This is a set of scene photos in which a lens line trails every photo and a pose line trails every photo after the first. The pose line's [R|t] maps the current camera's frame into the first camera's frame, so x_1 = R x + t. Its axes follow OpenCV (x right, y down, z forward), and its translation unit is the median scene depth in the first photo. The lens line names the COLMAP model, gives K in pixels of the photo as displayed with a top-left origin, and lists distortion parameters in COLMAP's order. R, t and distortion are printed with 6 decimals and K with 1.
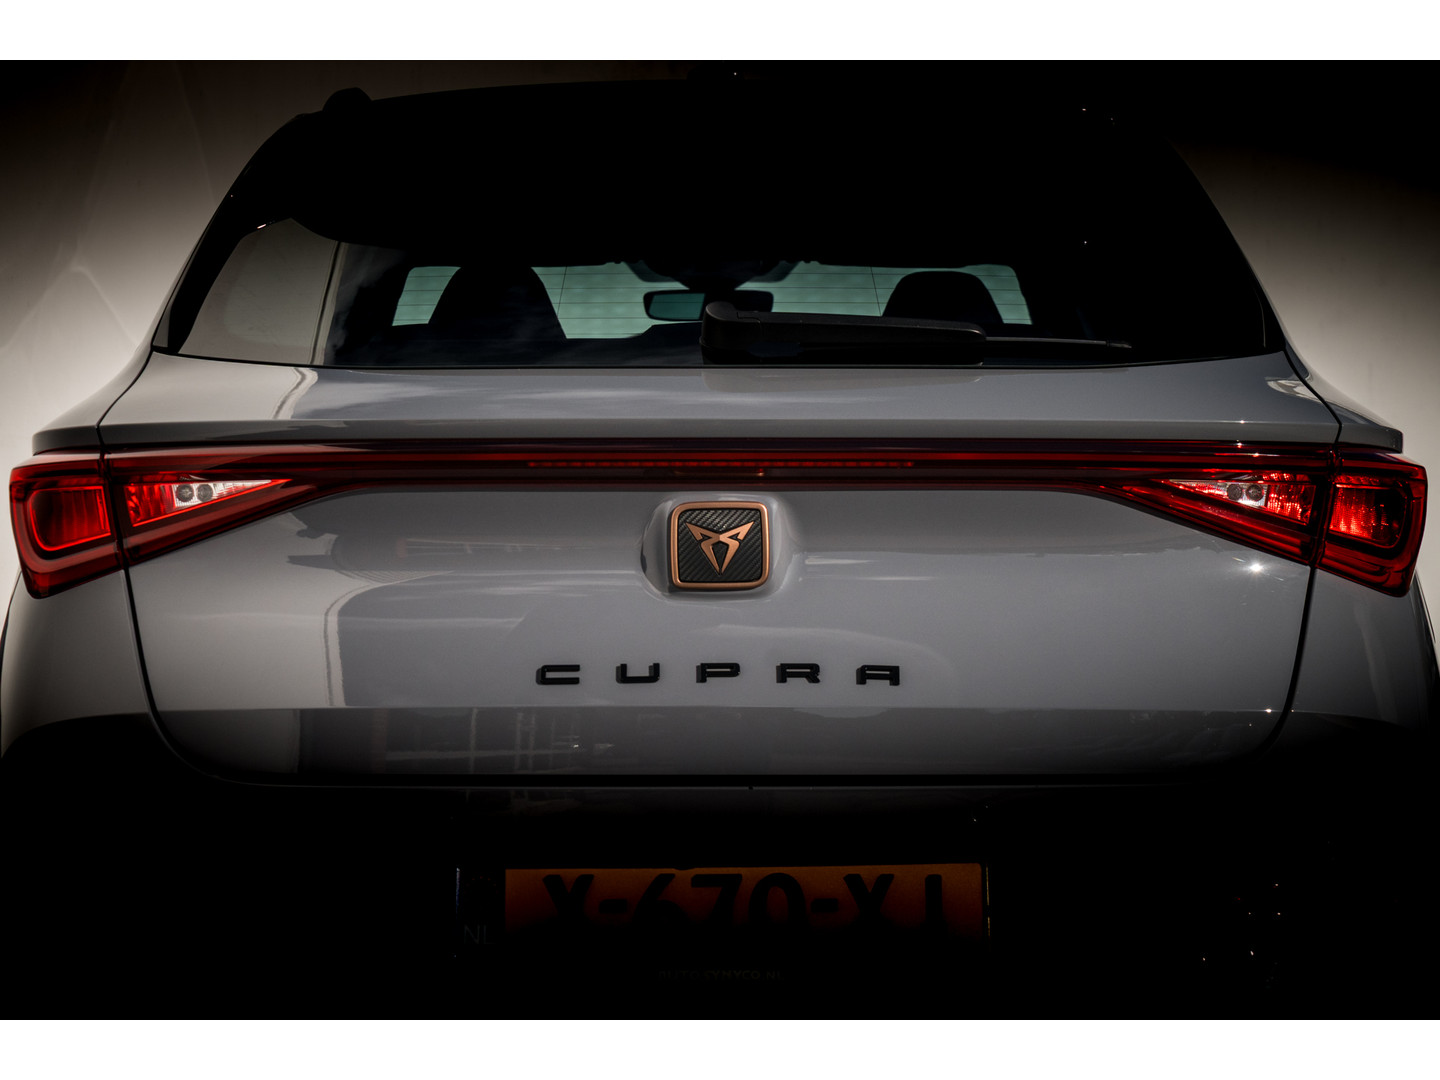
lens RADIAL K [[2770.6, 0, 720.0], [0, 2770.6, 540.0], [0, 0, 1]] dist [0.027349, 0.008445]
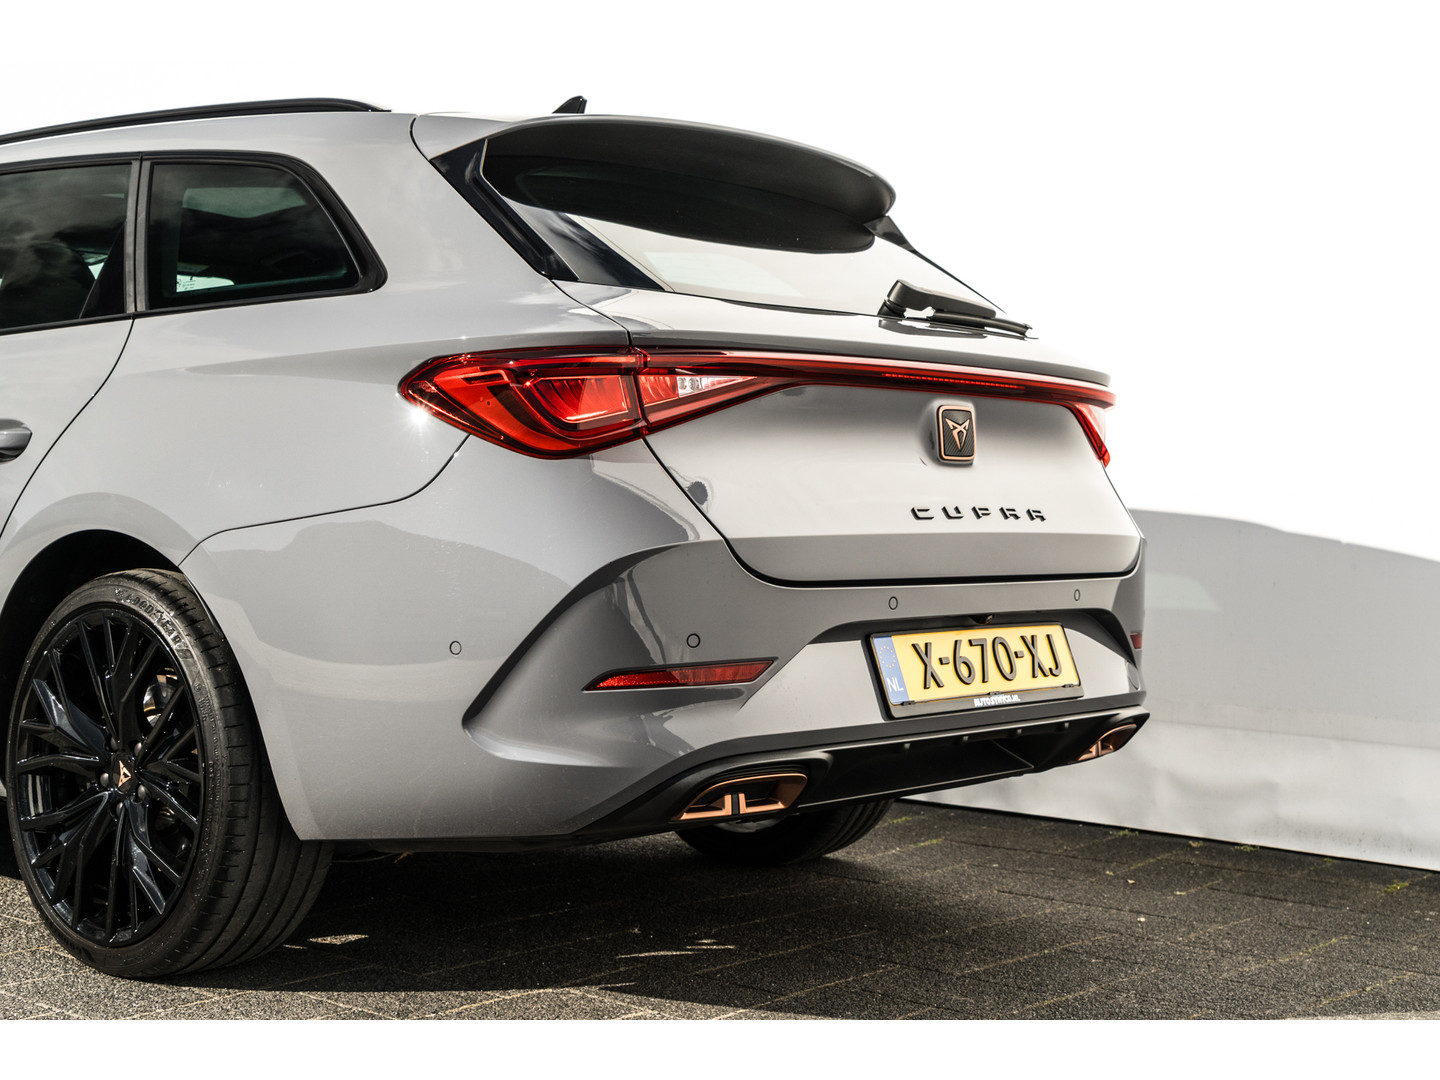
lens RADIAL K [[2108.1, 0, 720.0], [0, 2108.1, 540.0], [0, 0, 1]] dist [0.014313, 0.047574]
pose [[0.635944, -0.009503, 0.771676, -1.013657], [-0.010459, 0.999726, 0.020930, 0.039194], [-0.771664, -0.021381, 0.635671, 0.336829]]
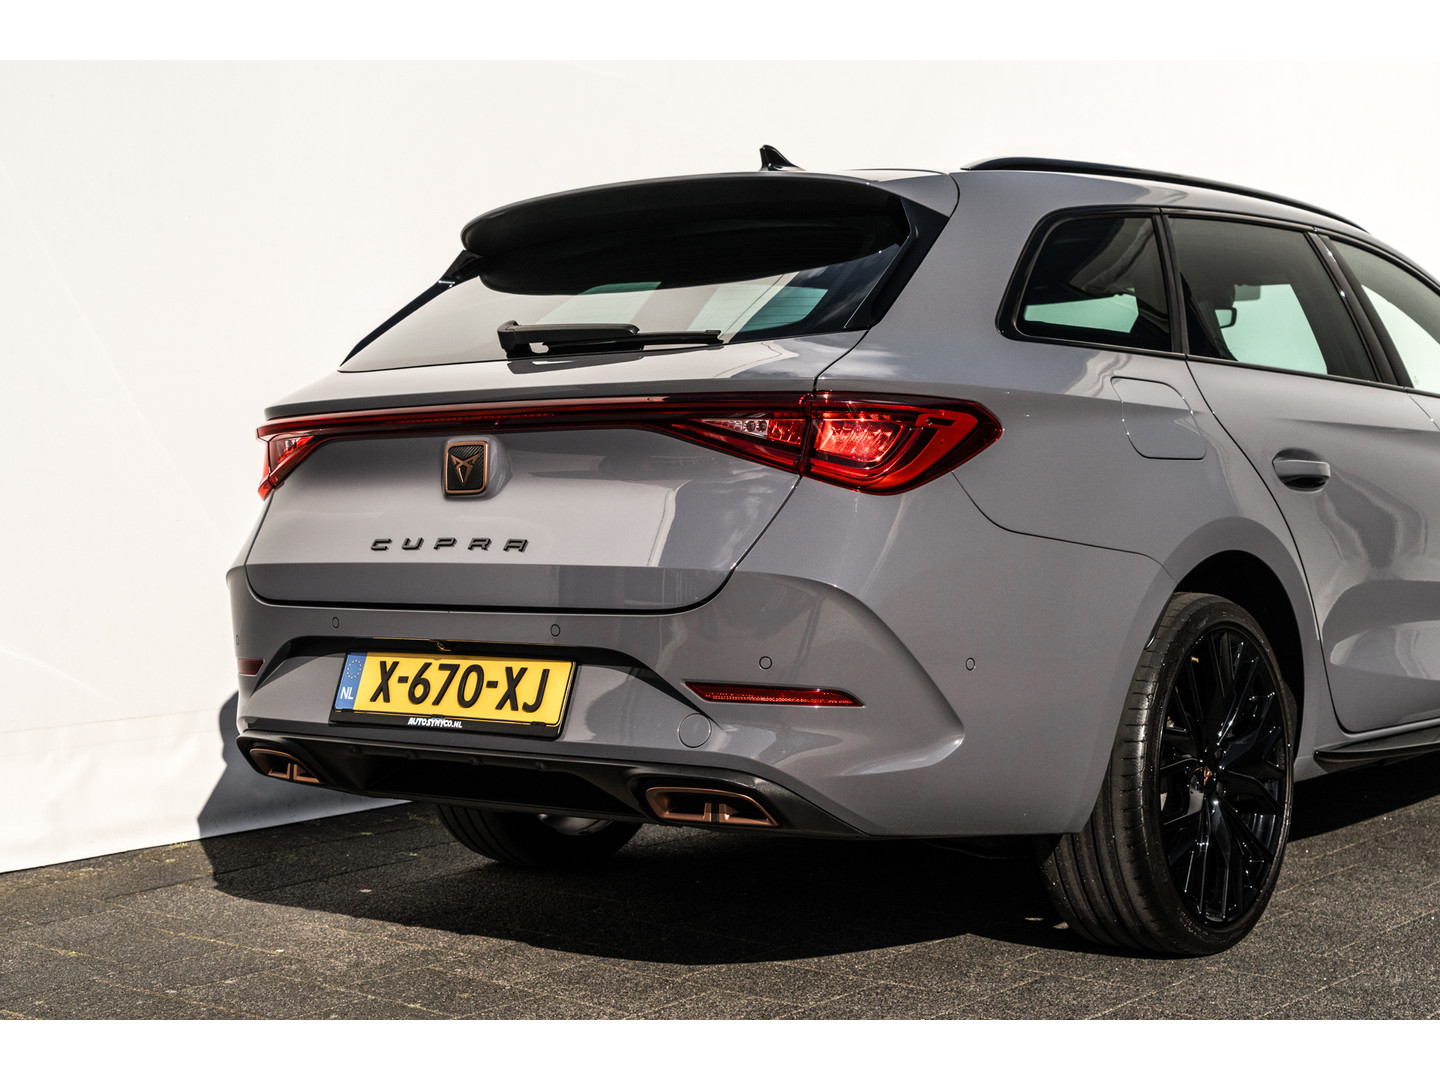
lens RADIAL K [[2155.3, 0, 720.0], [0, 2155.3, 540.0], [0, 0, 1]] dist [0.006043, 0.037455]
pose [[0.801728, -0.000559, -0.597689, 0.893452], [0.008745, 0.999903, 0.010796, 0.032657], [0.597625, -0.013883, 0.801655, 0.053115]]
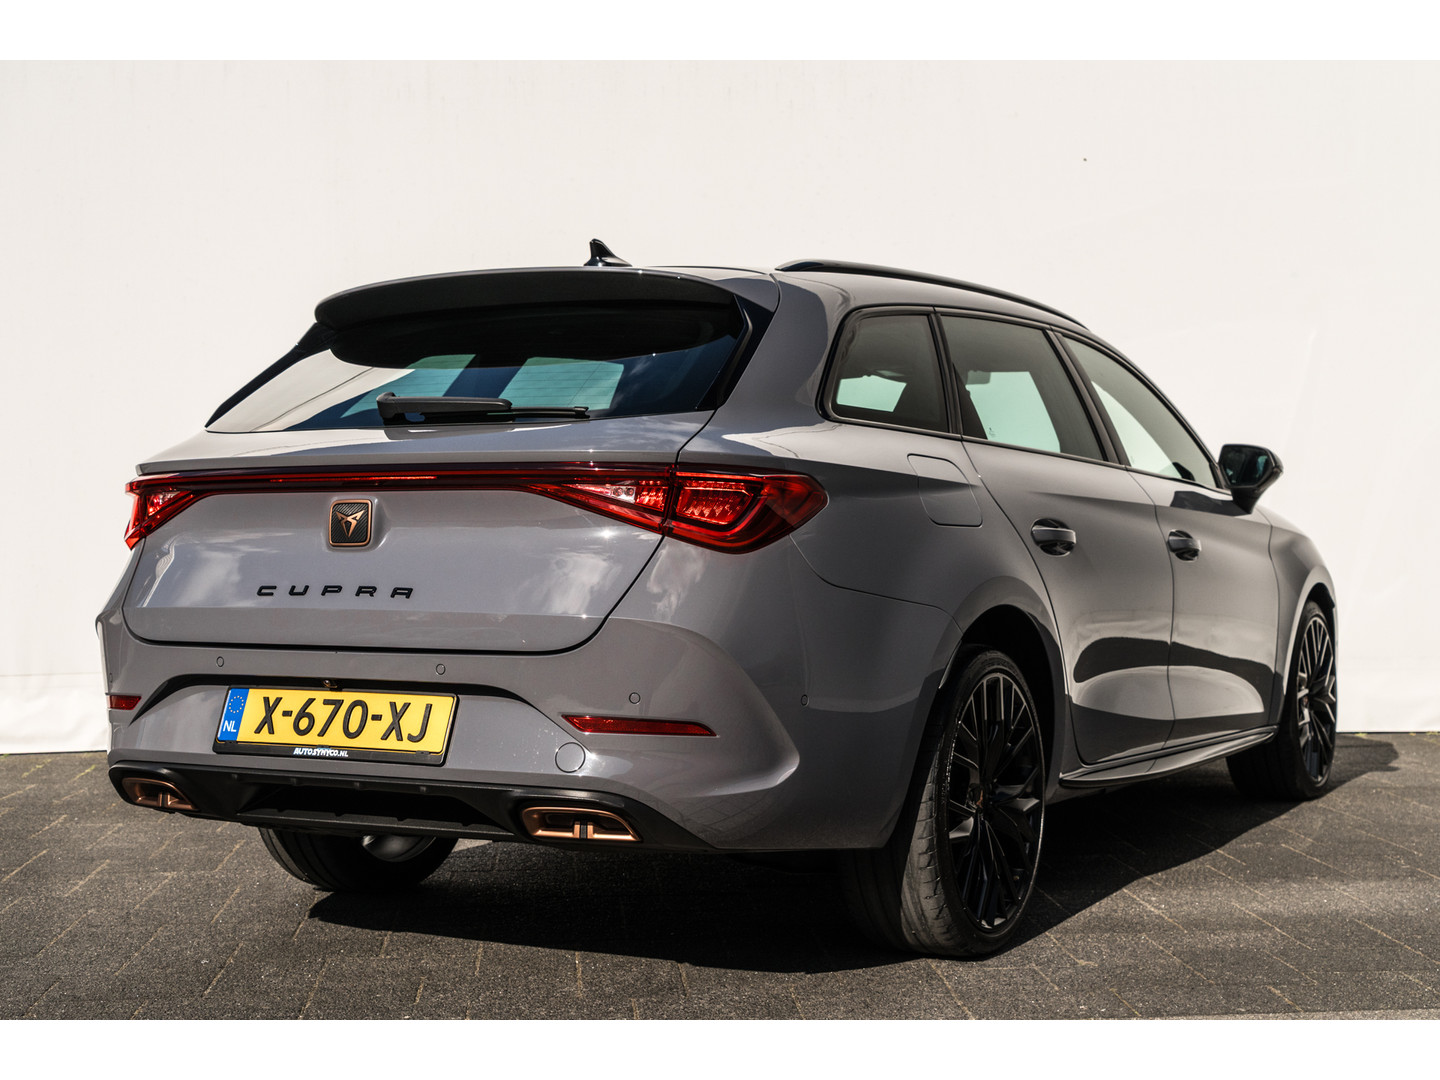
lens RADIAL K [[2108.1, 0, 720.0], [0, 2108.1, 540.0], [0, 0, 1]] dist [0.014313, 0.047574]
pose [[0.889765, -0.001084, -0.456417, 0.862363], [-0.005192, 0.999908, -0.012496, 0.029664], [0.456389, 0.013488, 0.889678, -0.141946]]
